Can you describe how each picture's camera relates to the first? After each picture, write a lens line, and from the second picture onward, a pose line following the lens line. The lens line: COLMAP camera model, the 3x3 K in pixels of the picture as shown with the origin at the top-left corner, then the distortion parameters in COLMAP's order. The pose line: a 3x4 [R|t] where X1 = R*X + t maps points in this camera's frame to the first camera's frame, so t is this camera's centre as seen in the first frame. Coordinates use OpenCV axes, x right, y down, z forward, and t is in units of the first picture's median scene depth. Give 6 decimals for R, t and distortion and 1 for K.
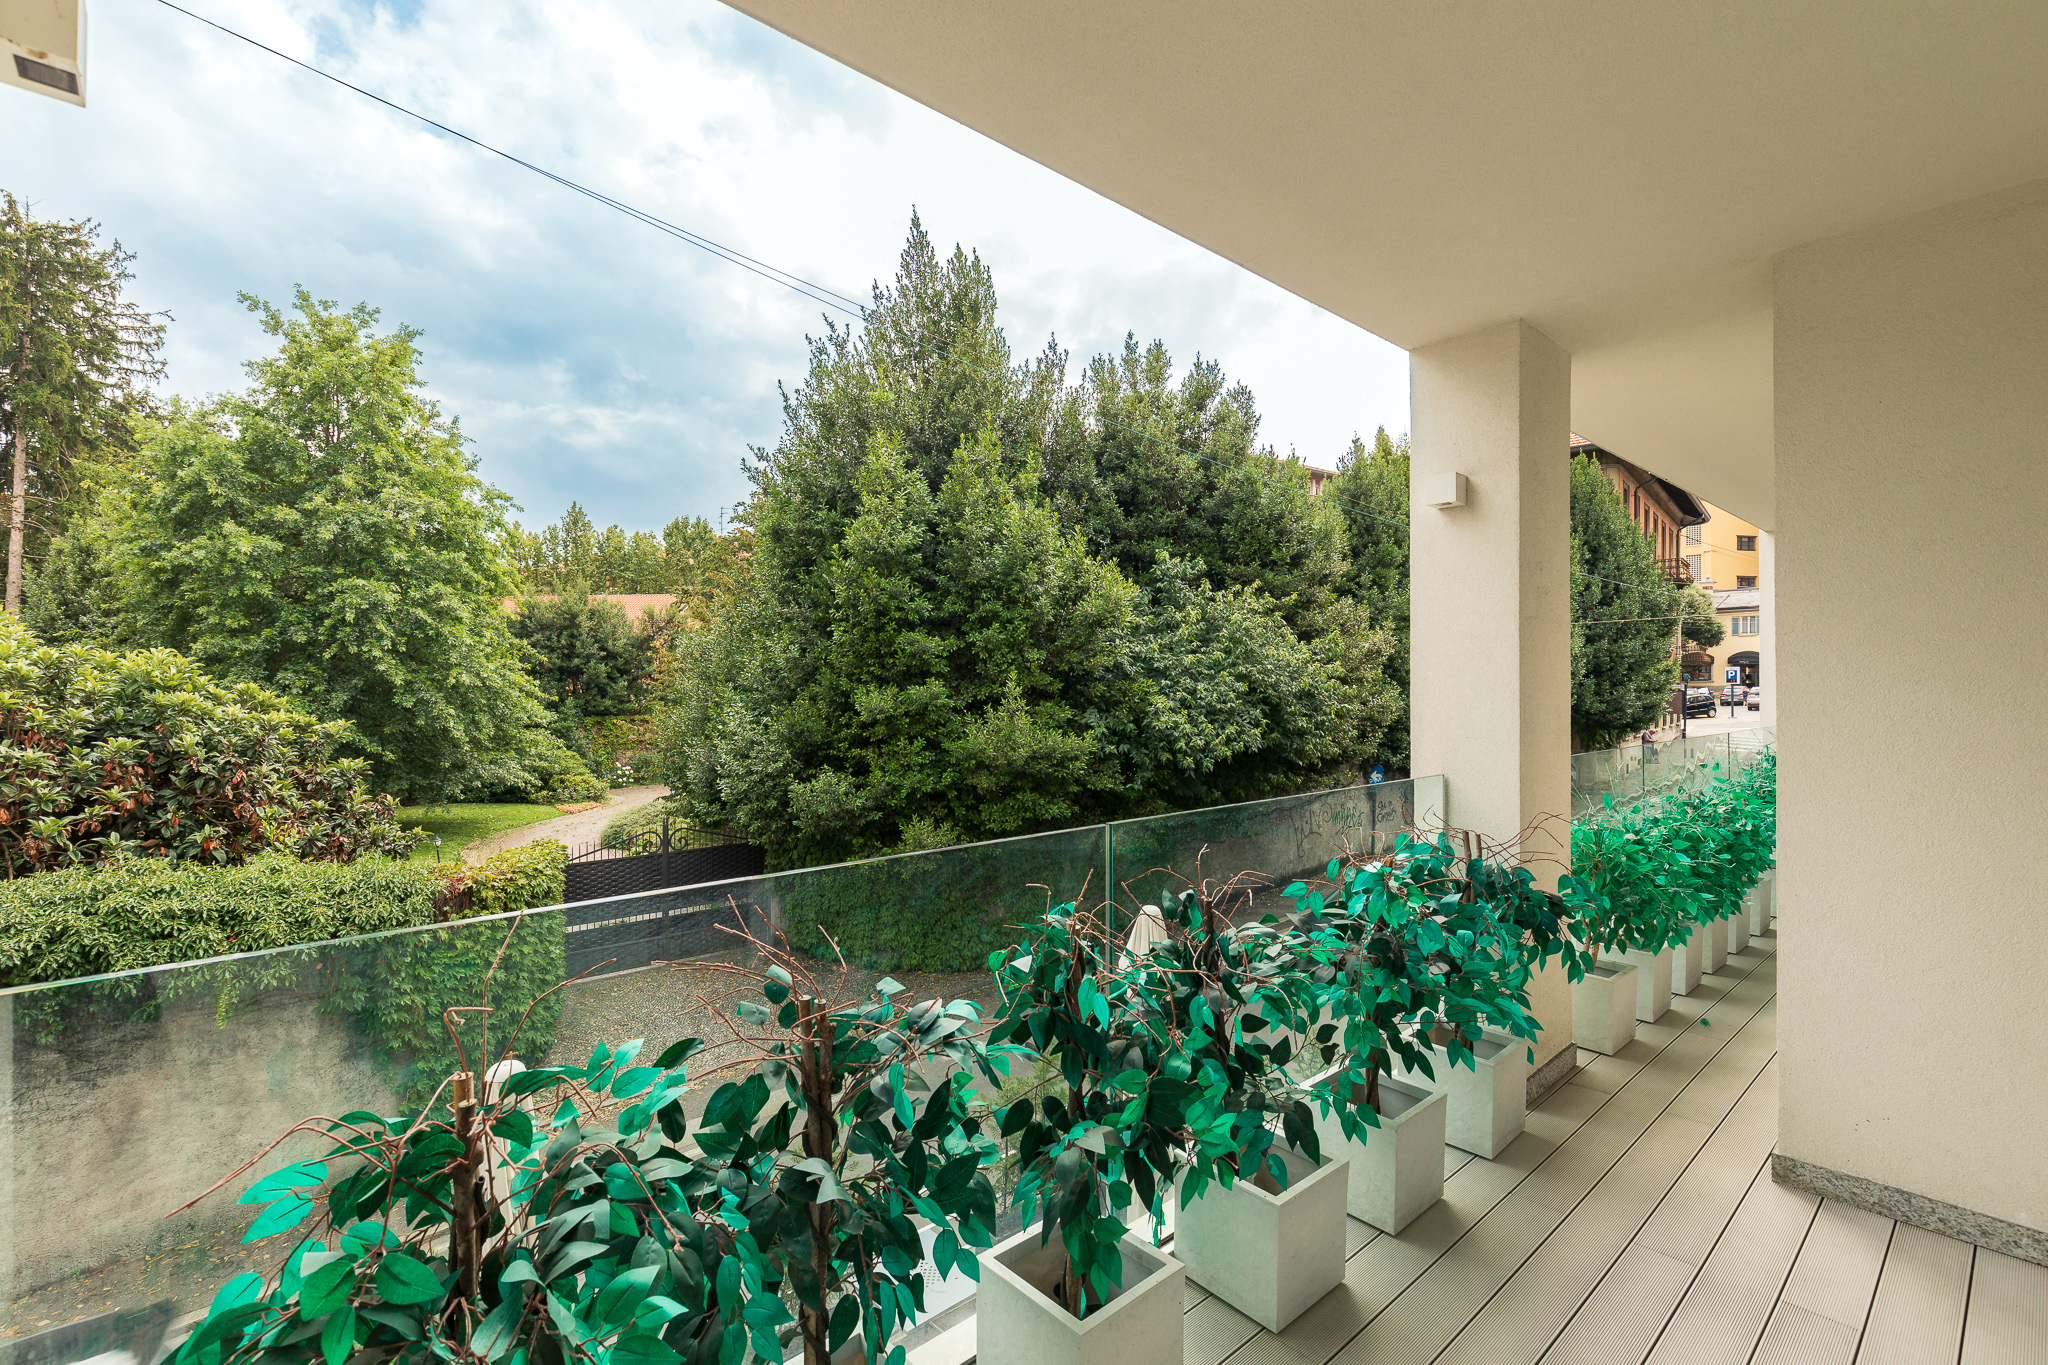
lens RADIAL K [[937.8, 0, 1015.1], [0, 937.8, 678.7], [0, 0, 1]] dist [0.011012, 0.000456]
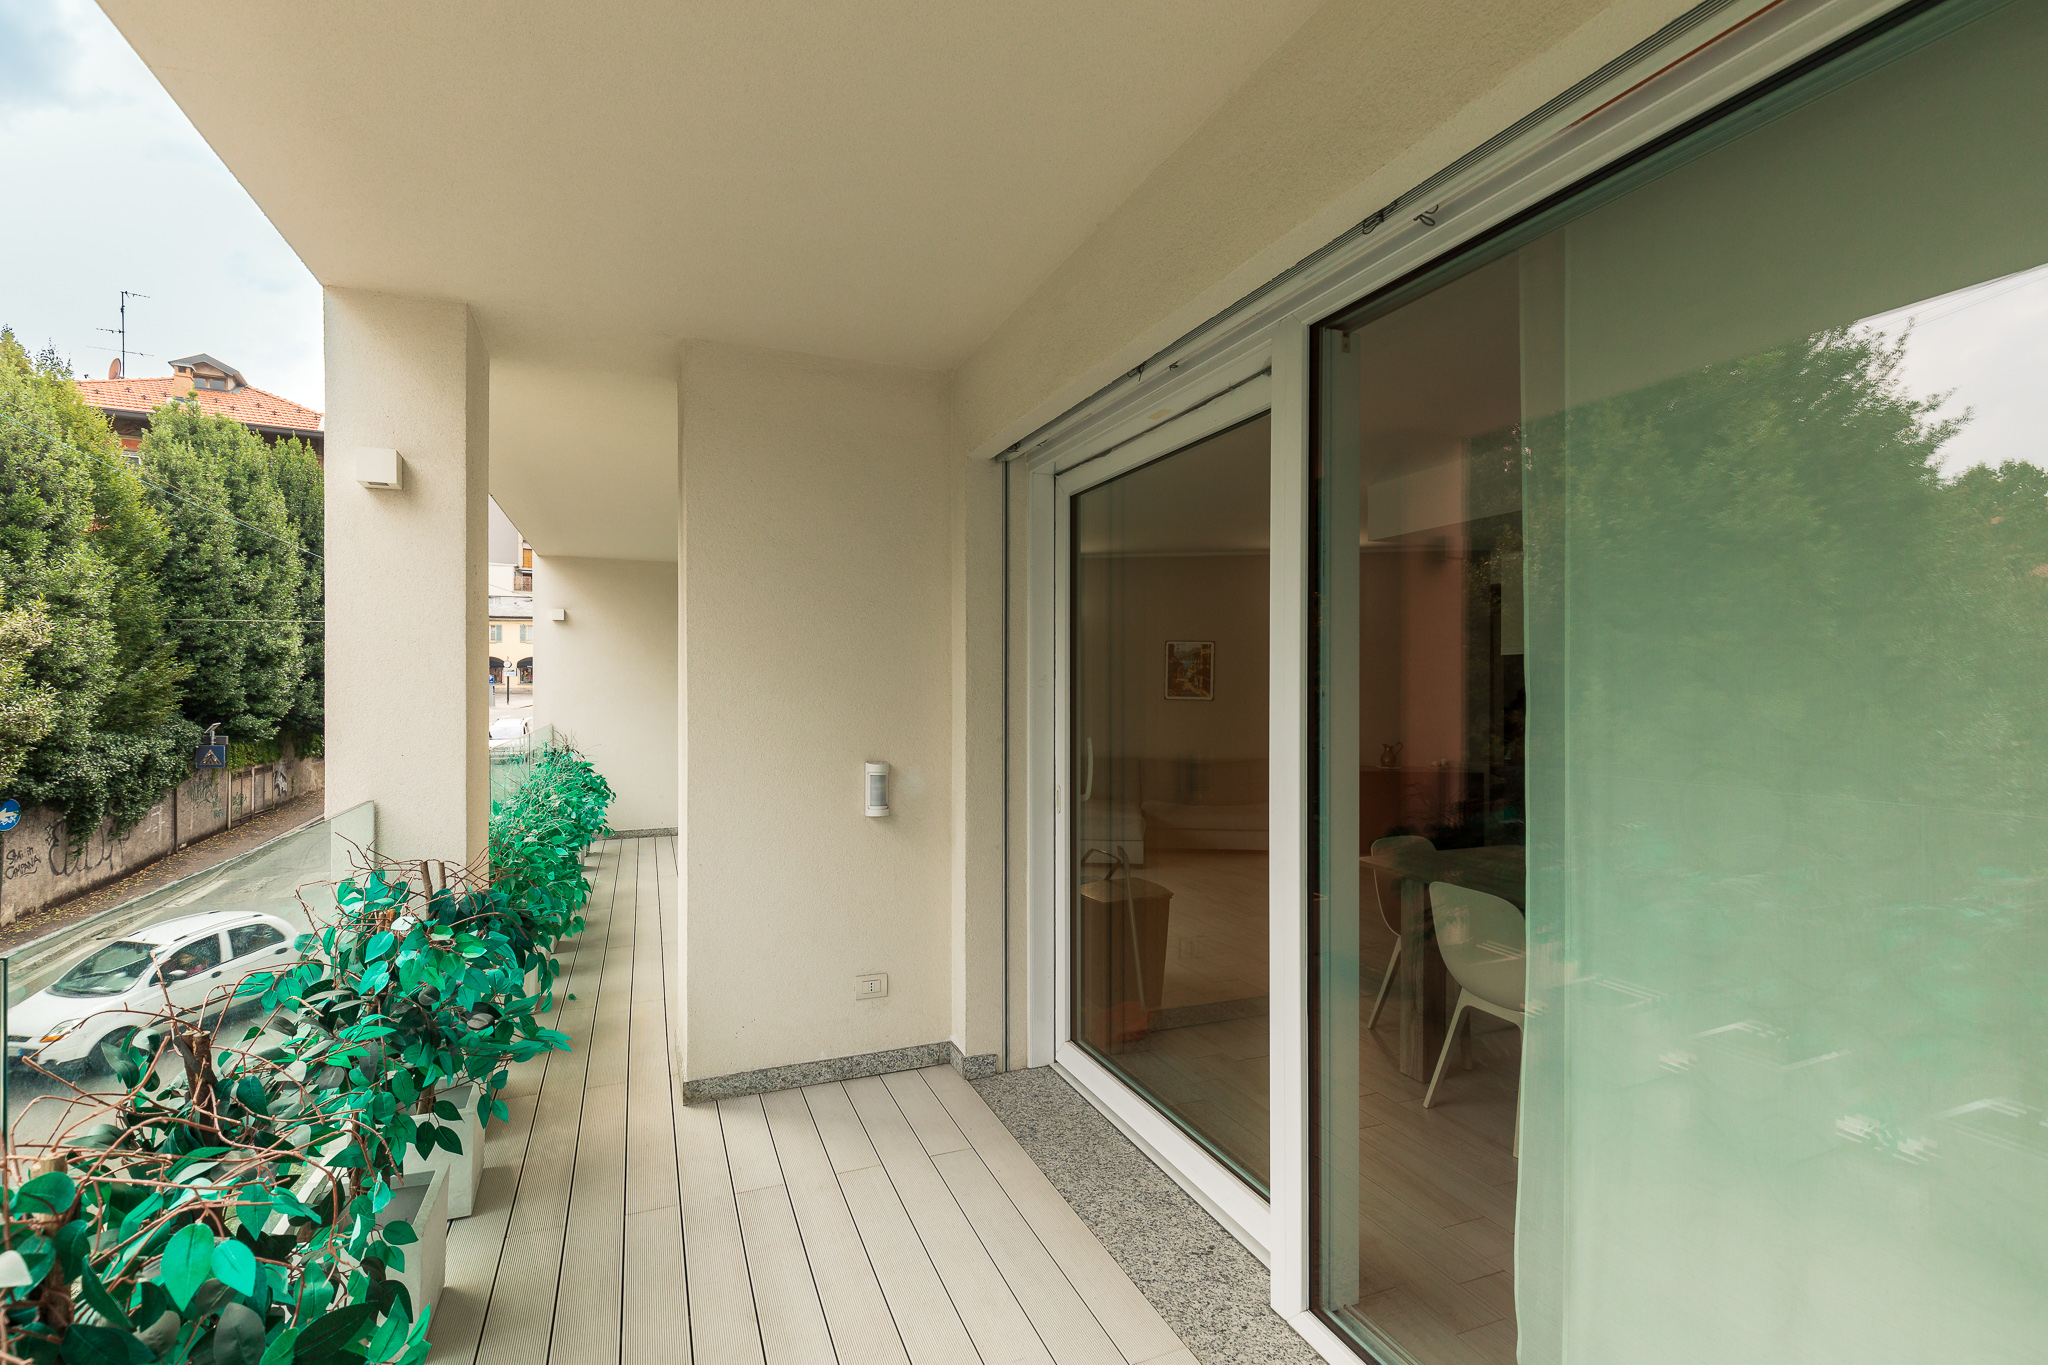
lens RADIAL K [[937.8, 0, 979.5], [0, 937.8, 685.5], [0, 0, 1]] dist [0.011012, 0.000456]
pose [[0.337422, 0.003407, 0.941347, -0.164735], [-0.009609, 0.999954, -0.000175, -0.007791], [-0.941304, -0.008987, 0.337440, 0.194902]]
